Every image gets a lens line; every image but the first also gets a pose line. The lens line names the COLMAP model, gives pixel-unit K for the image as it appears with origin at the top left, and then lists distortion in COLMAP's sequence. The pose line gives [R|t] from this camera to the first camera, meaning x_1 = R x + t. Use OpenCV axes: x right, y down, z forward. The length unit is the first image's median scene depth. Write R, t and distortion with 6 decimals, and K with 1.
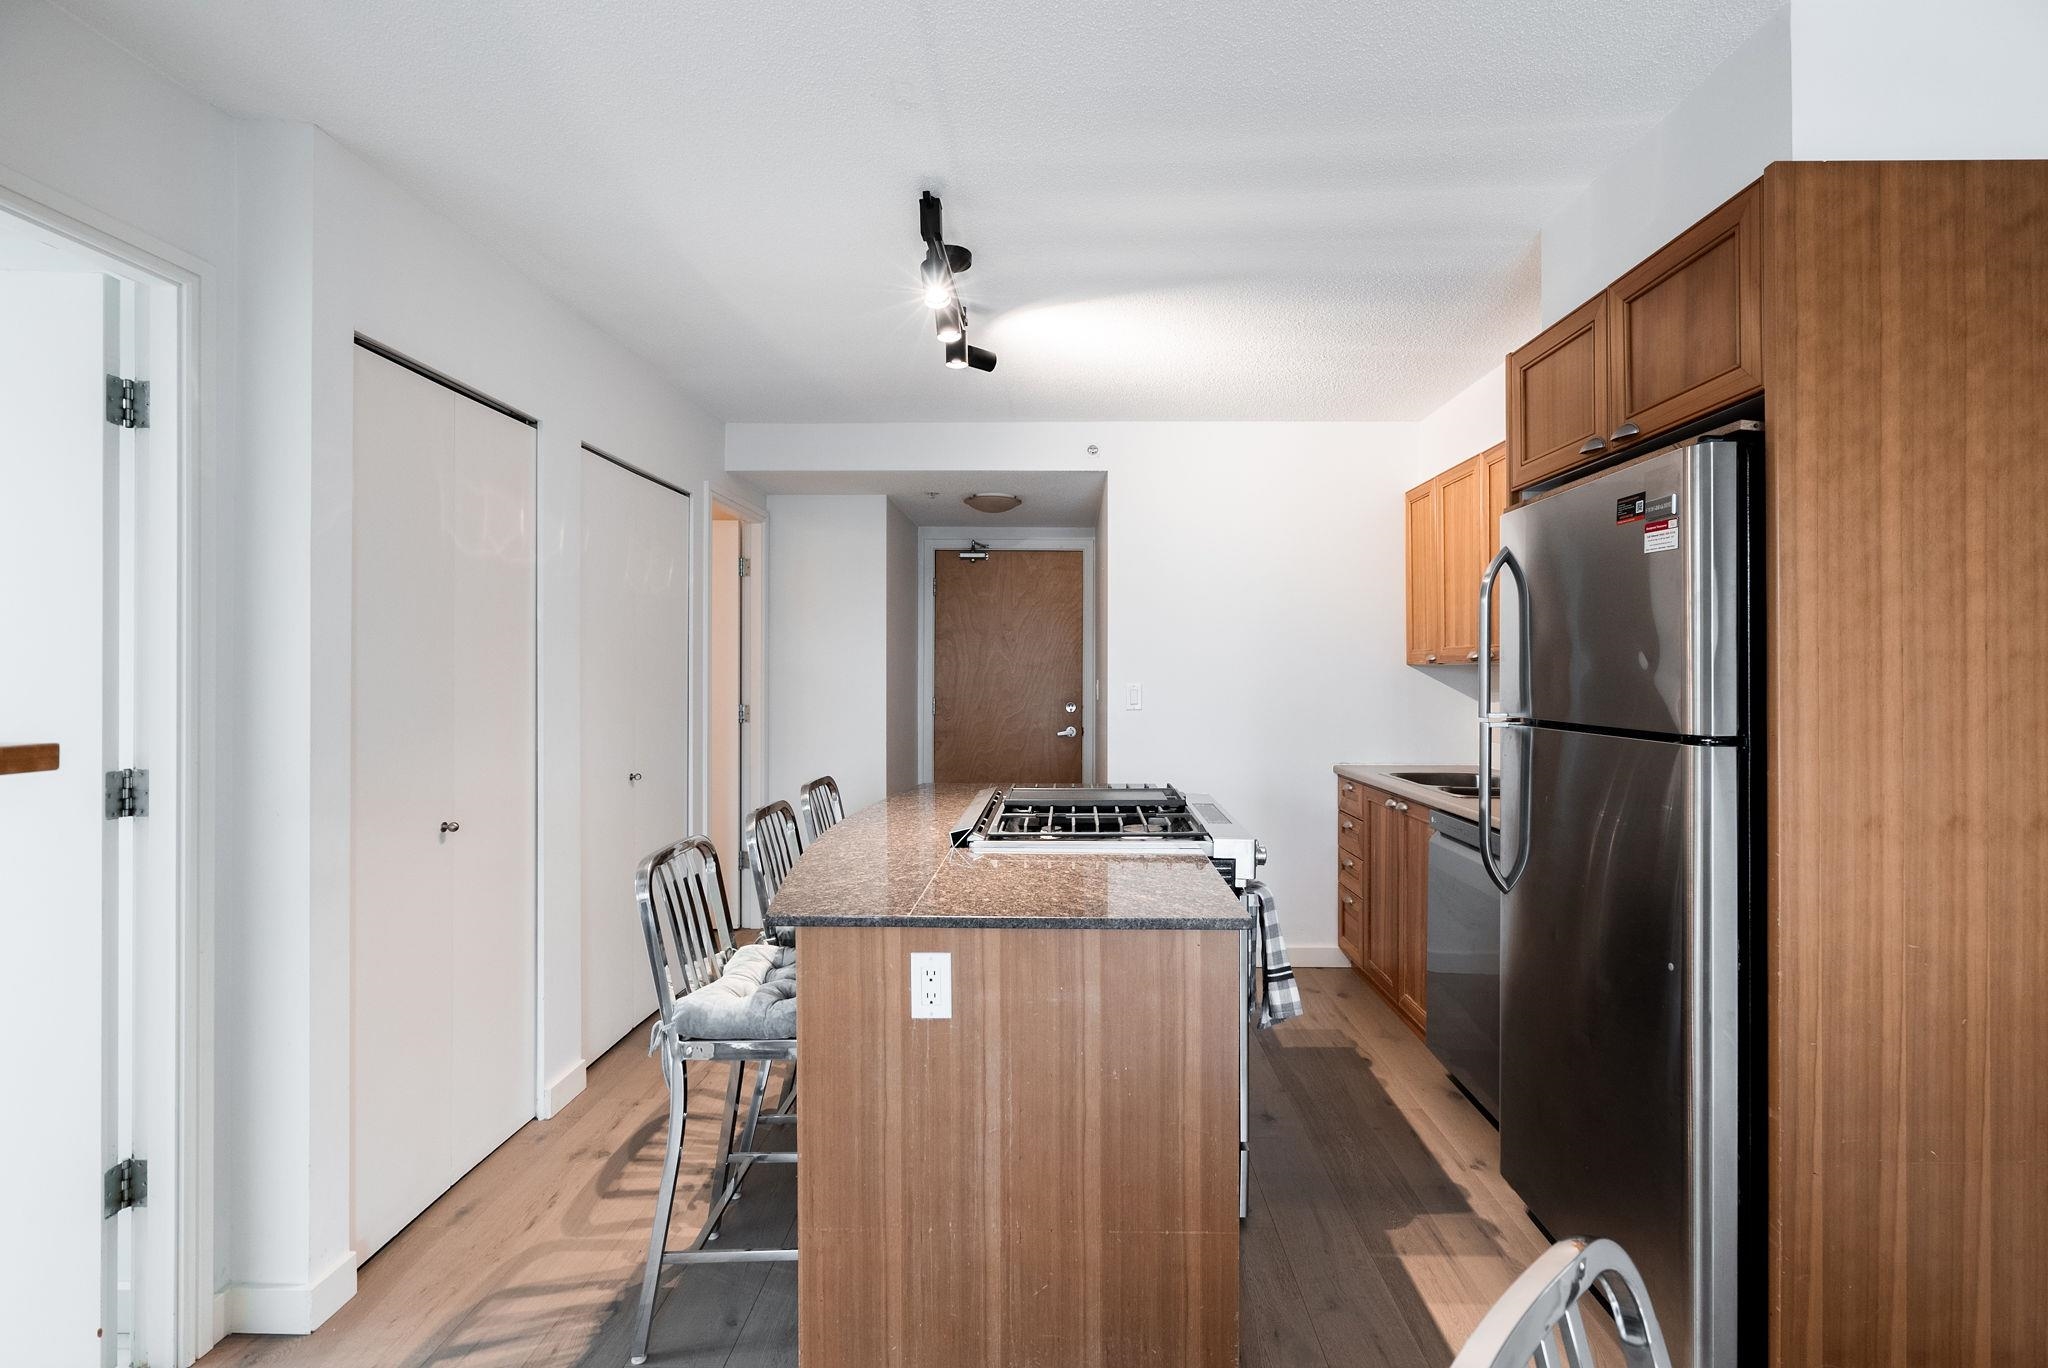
lens RADIAL K [[933.9, 0, 1057.2], [0, 933.9, 670.7], [0, 0, 1]] dist [-0.002881, 0.000069]
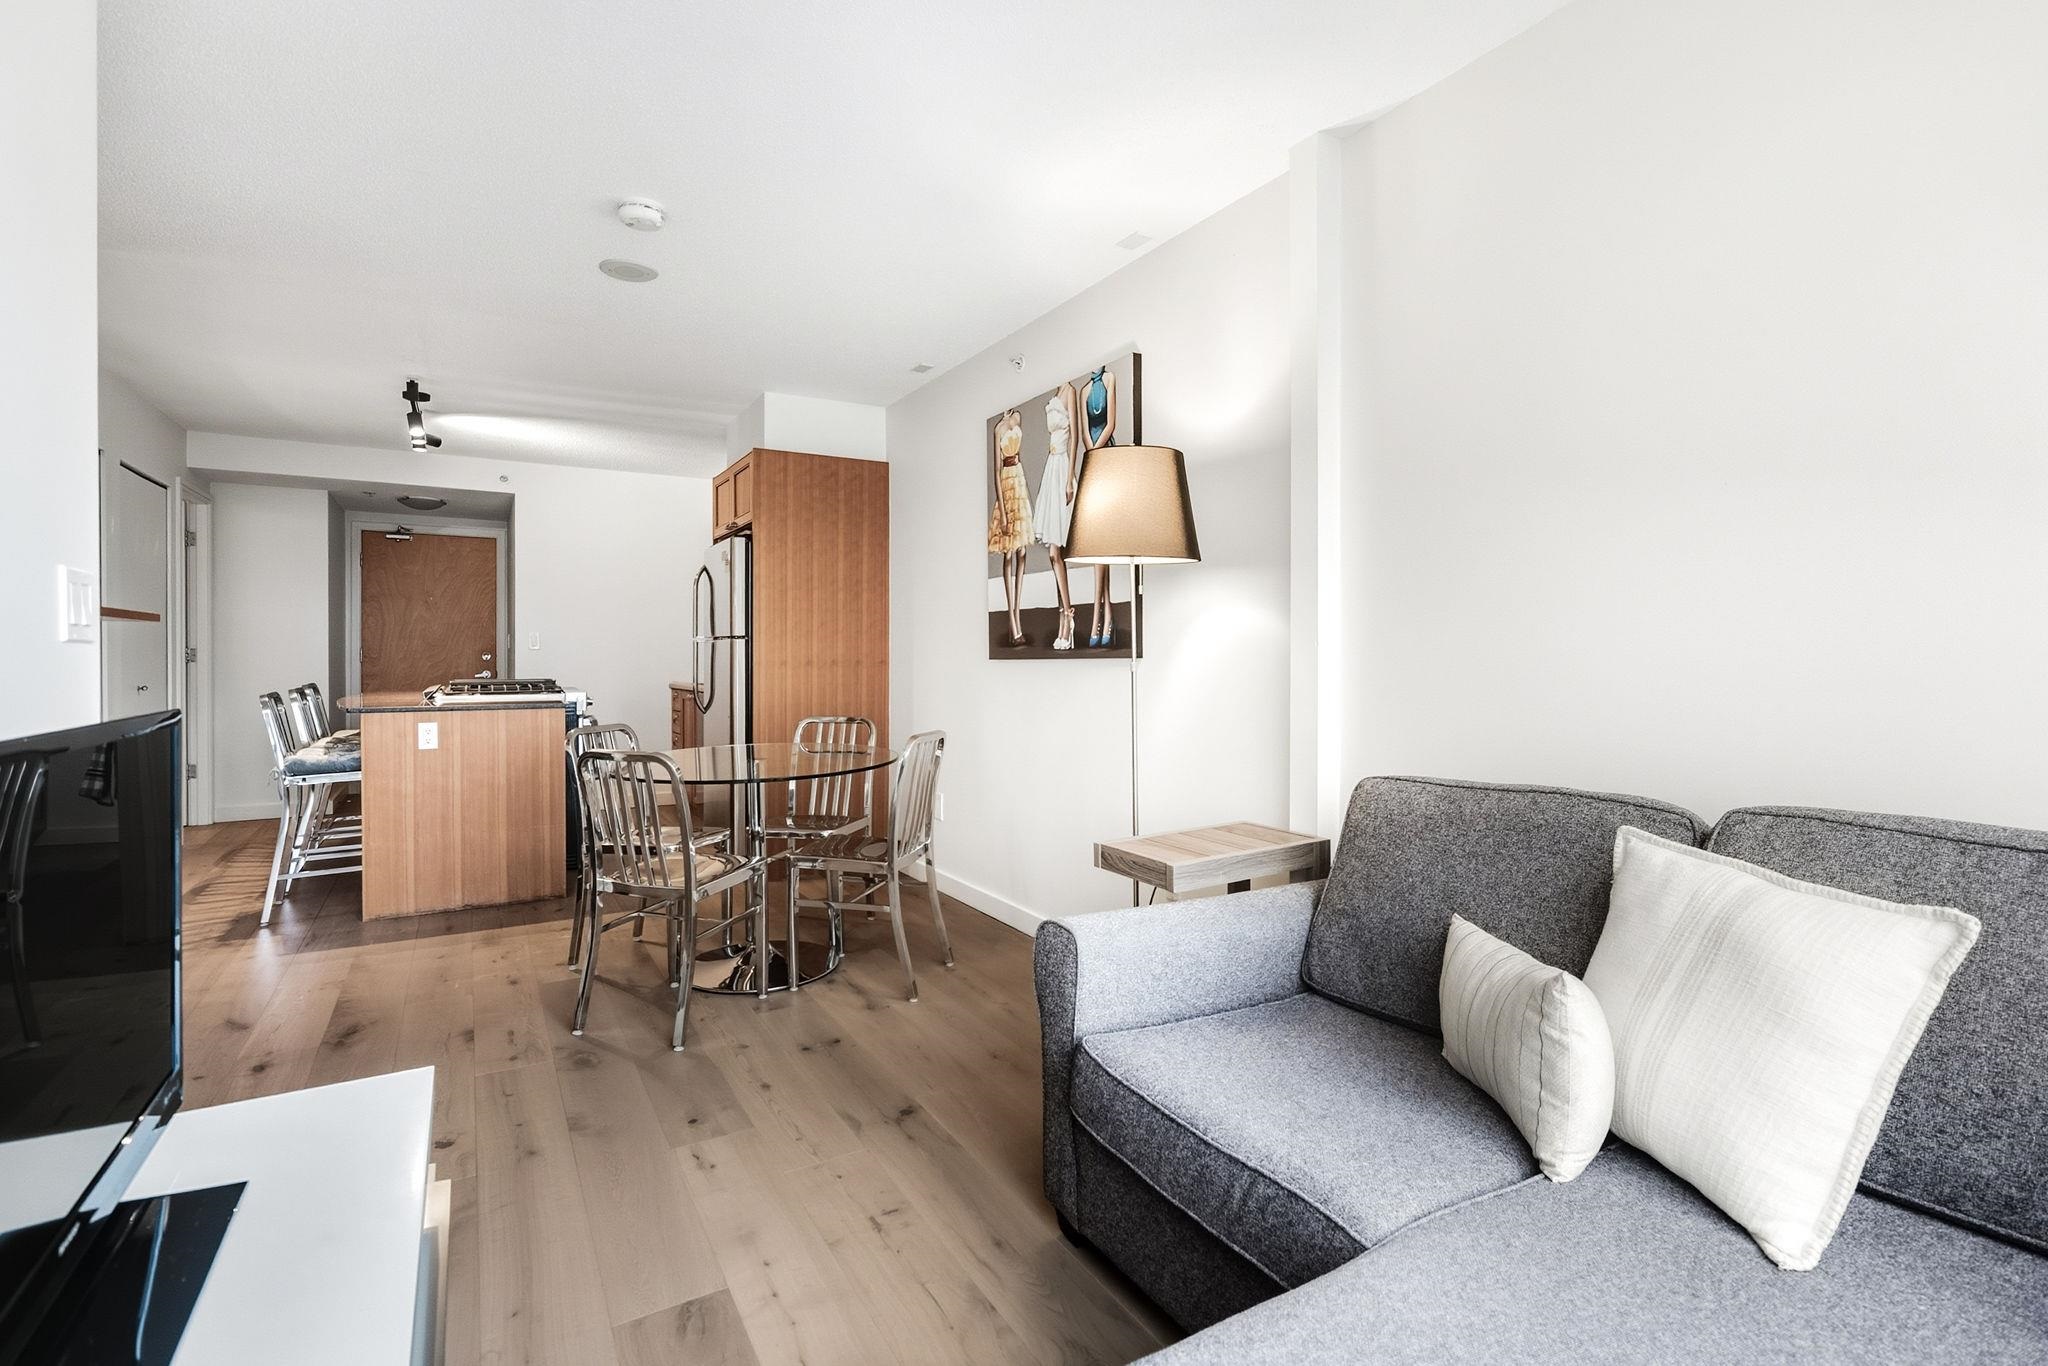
lens RADIAL K [[965.8, 0, 1023.4], [0, 965.8, 664.8], [0, 0, 1]] dist [0.000154, 0.000465]
pose [[0.863985, -0.002916, 0.503509, -0.059909], [-0.003015, 0.999935, 0.010966, 0.118175], [-0.503508, -0.010992, 0.863920, -1.974179]]
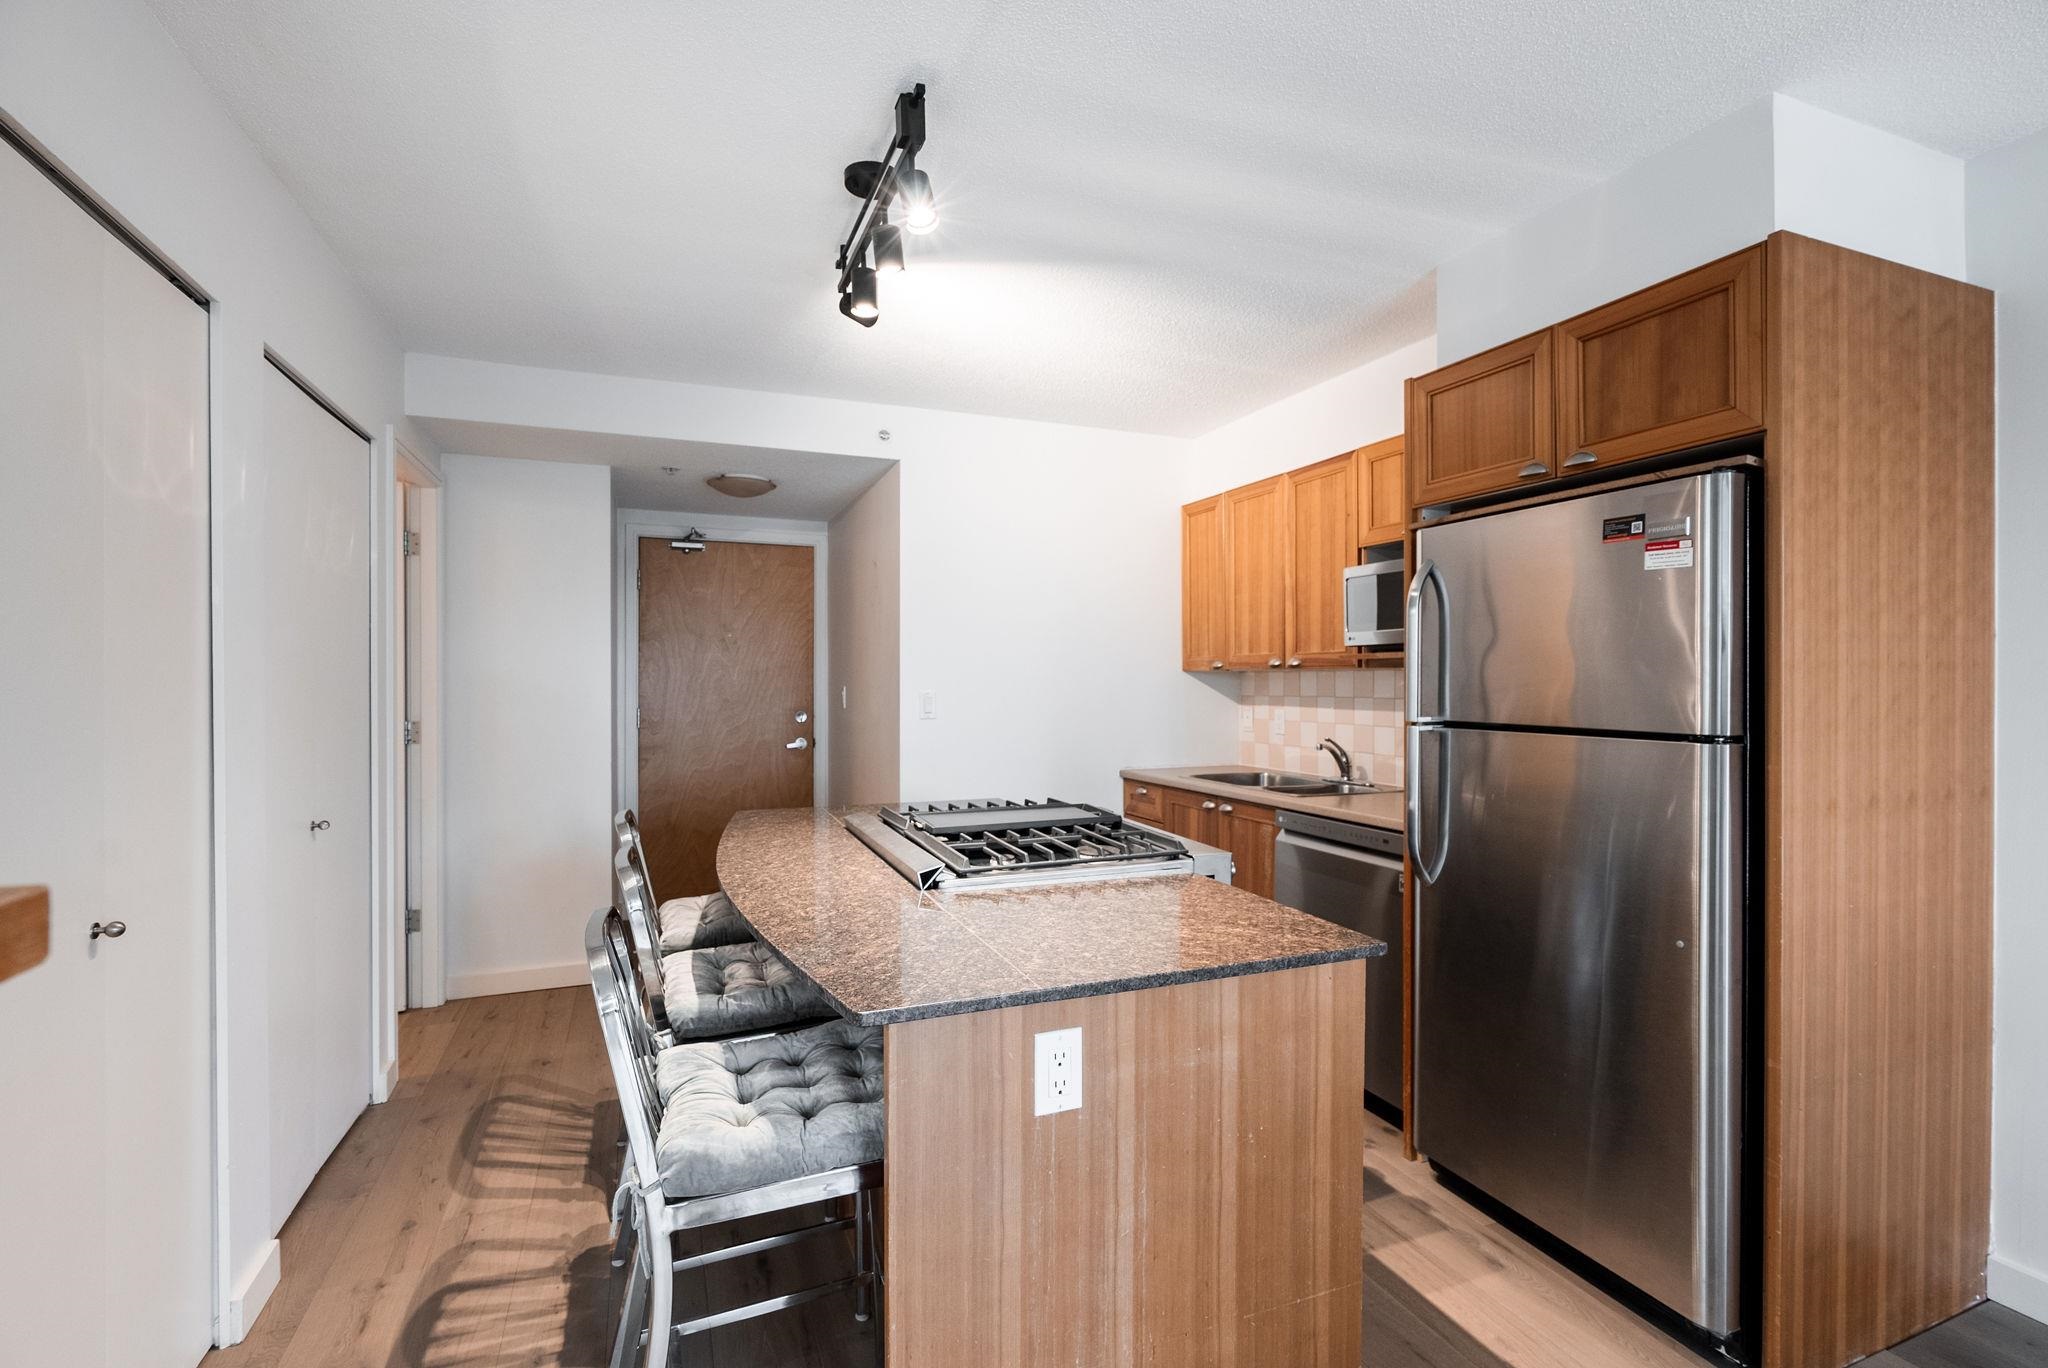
lens RADIAL K [[918.9, 0, 1024.0], [0, 918.9, 684.0], [0, 0, 1]] dist [-0.001208, 0.000498]
pose [[0.921659, -0.003761, 0.387983, -0.464806], [0.000599, 0.999966, 0.008270, -0.001119], [-0.388001, -0.007390, 0.921630, 0.287380]]
